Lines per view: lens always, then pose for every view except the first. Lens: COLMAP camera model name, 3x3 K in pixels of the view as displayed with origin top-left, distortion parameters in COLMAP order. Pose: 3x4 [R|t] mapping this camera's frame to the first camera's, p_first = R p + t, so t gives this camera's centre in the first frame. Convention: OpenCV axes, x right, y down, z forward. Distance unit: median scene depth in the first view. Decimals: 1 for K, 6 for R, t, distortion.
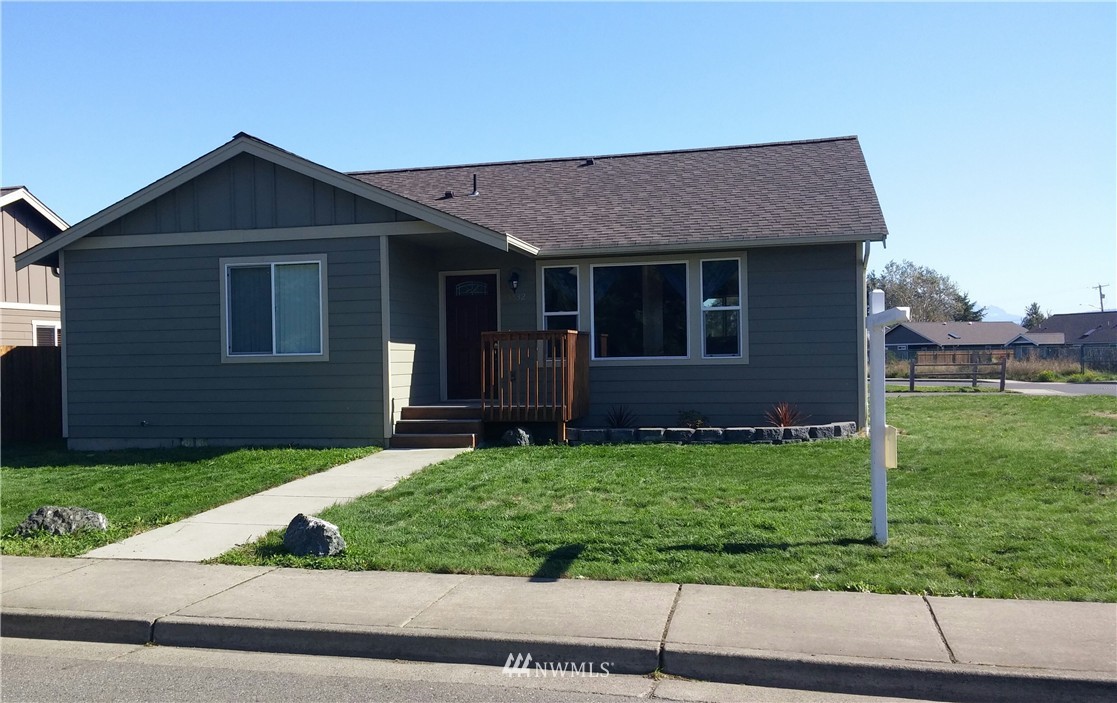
lens RADIAL K [[1128.3, 0, 469.0], [0, 1128.3, 361.3], [0, 0, 1]] dist [0.084431, -0.005631]
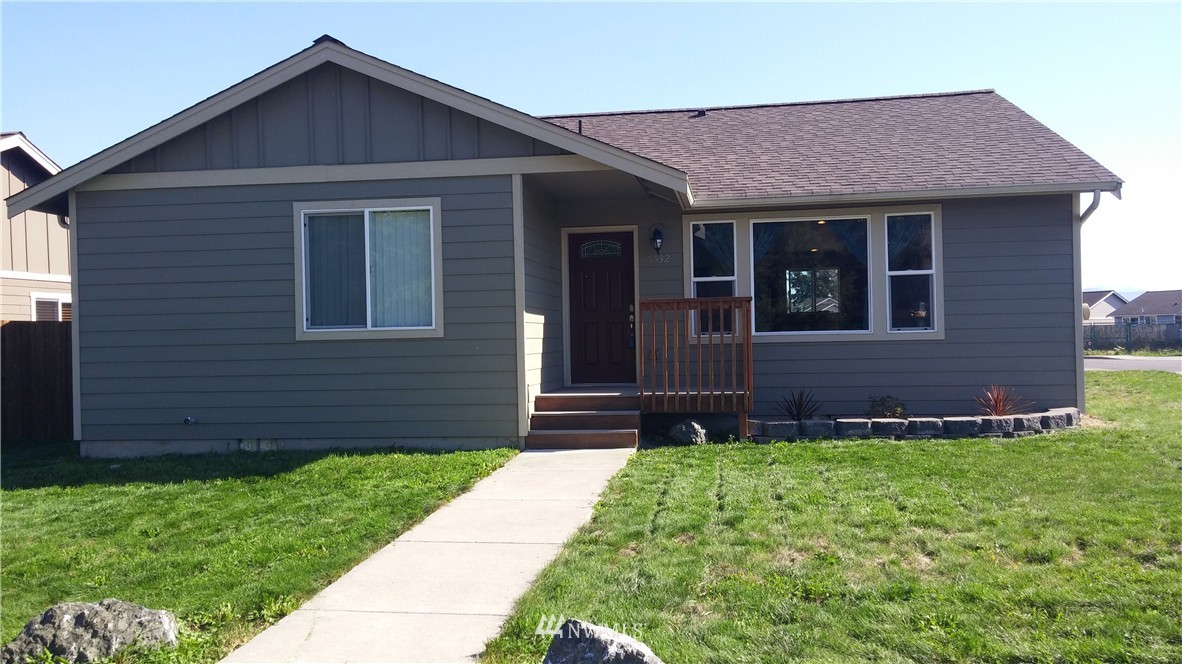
lens RADIAL K [[1014.4, 0, 591.0], [0, 1014.4, 332.0], [0, 0, 1]] dist [0.090306, -0.093092]
pose [[0.991201, -0.002737, 0.132336, -0.114940], [0.003848, 0.999959, -0.008139, 0.002391], [-0.132309, 0.008577, 0.991171, 0.297990]]
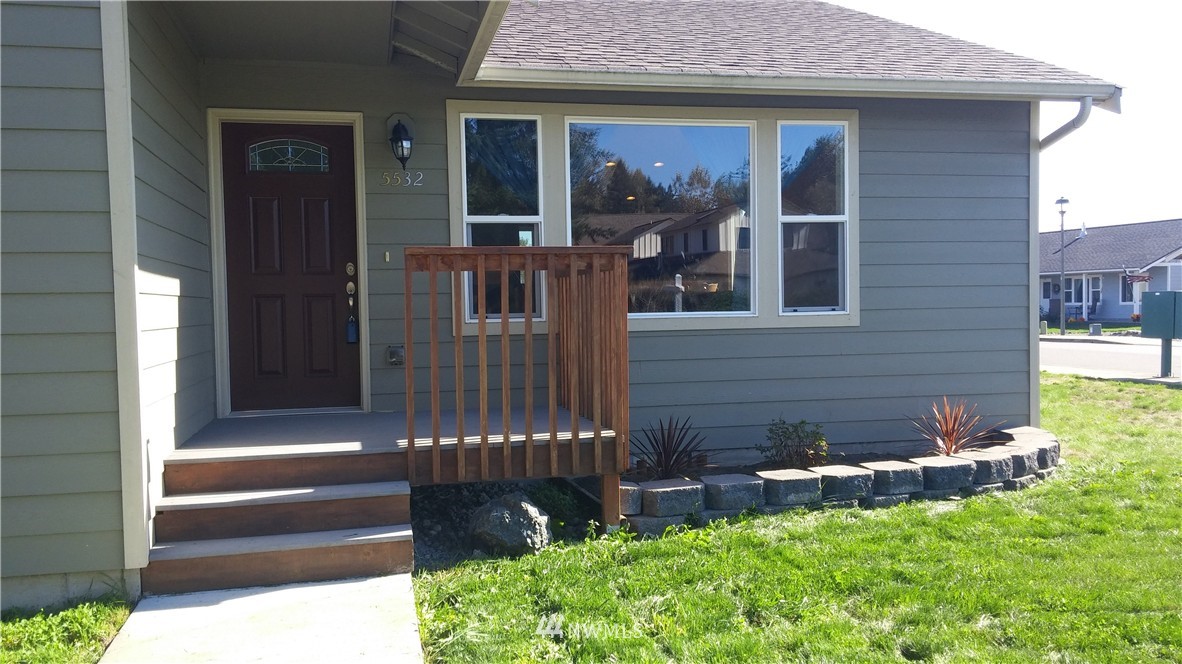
lens RADIAL K [[1013.7, 0, 587.9], [0, 1013.7, 336.0], [0, 0, 1]] dist [0.088398, -0.125292]
pose [[0.877463, -0.012904, 0.479470, -0.096110], [0.003450, 0.999782, 0.020594, -0.003044], [-0.479631, -0.016416, 0.877317, 0.667204]]
